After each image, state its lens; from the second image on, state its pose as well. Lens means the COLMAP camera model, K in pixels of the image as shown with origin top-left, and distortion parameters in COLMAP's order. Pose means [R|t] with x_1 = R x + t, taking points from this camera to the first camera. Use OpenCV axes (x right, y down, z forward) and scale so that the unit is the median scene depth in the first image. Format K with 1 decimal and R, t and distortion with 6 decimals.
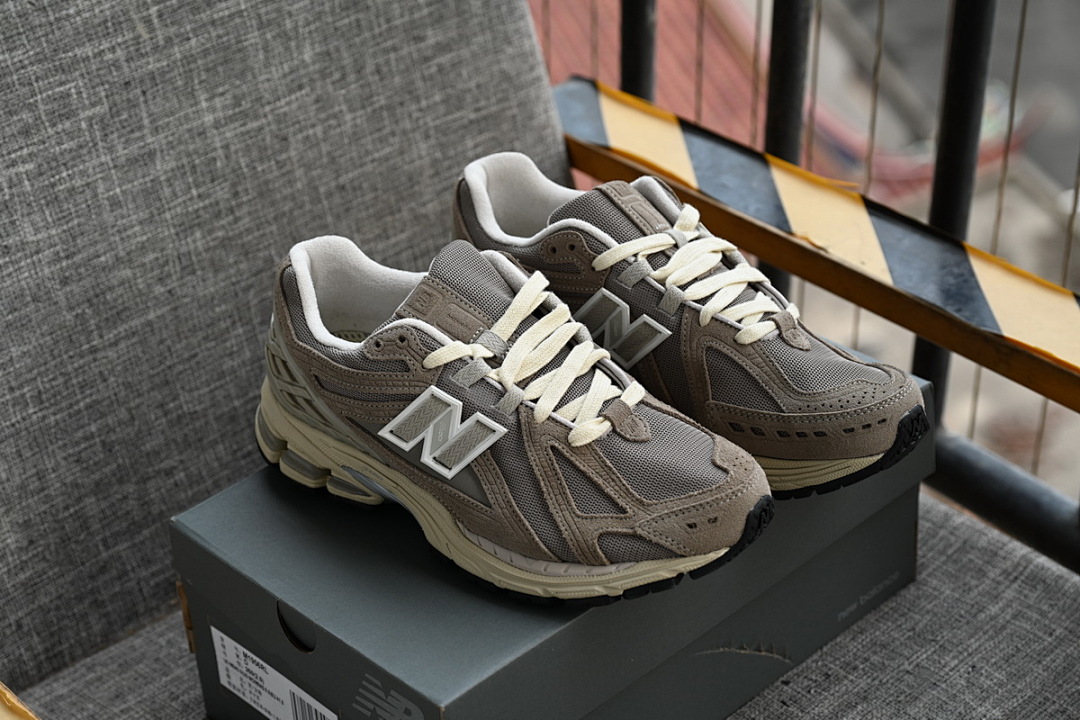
lens RADIAL K [[2241.3, 0, 540.0], [0, 2241.3, 360.0], [0, 0, 1]] dist [0.107828, -0.434014]
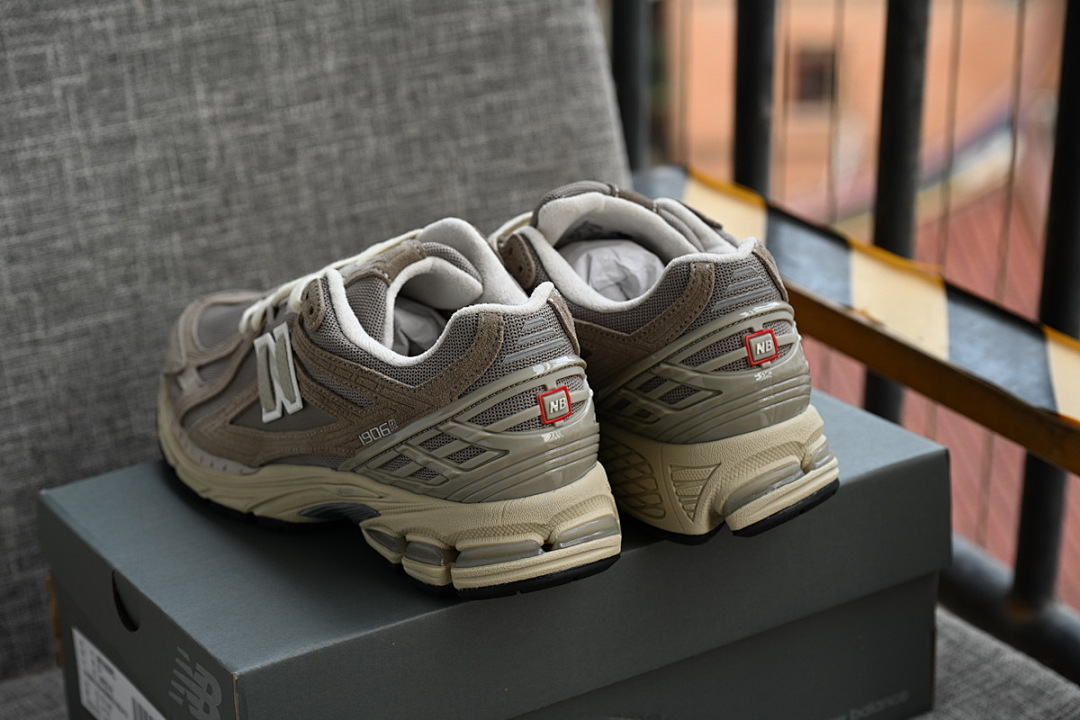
lens RADIAL K [[2402.3, 0, 556.4], [0, 2402.3, 364.0], [0, 0, 1]] dist [0.027163, 0.056388]
pose [[0.980022, 0.092470, -0.176085, 0.171606], [-0.123391, 0.977046, -0.173657, 0.142307], [0.155985, 0.191915, 0.968936, 0.102872]]
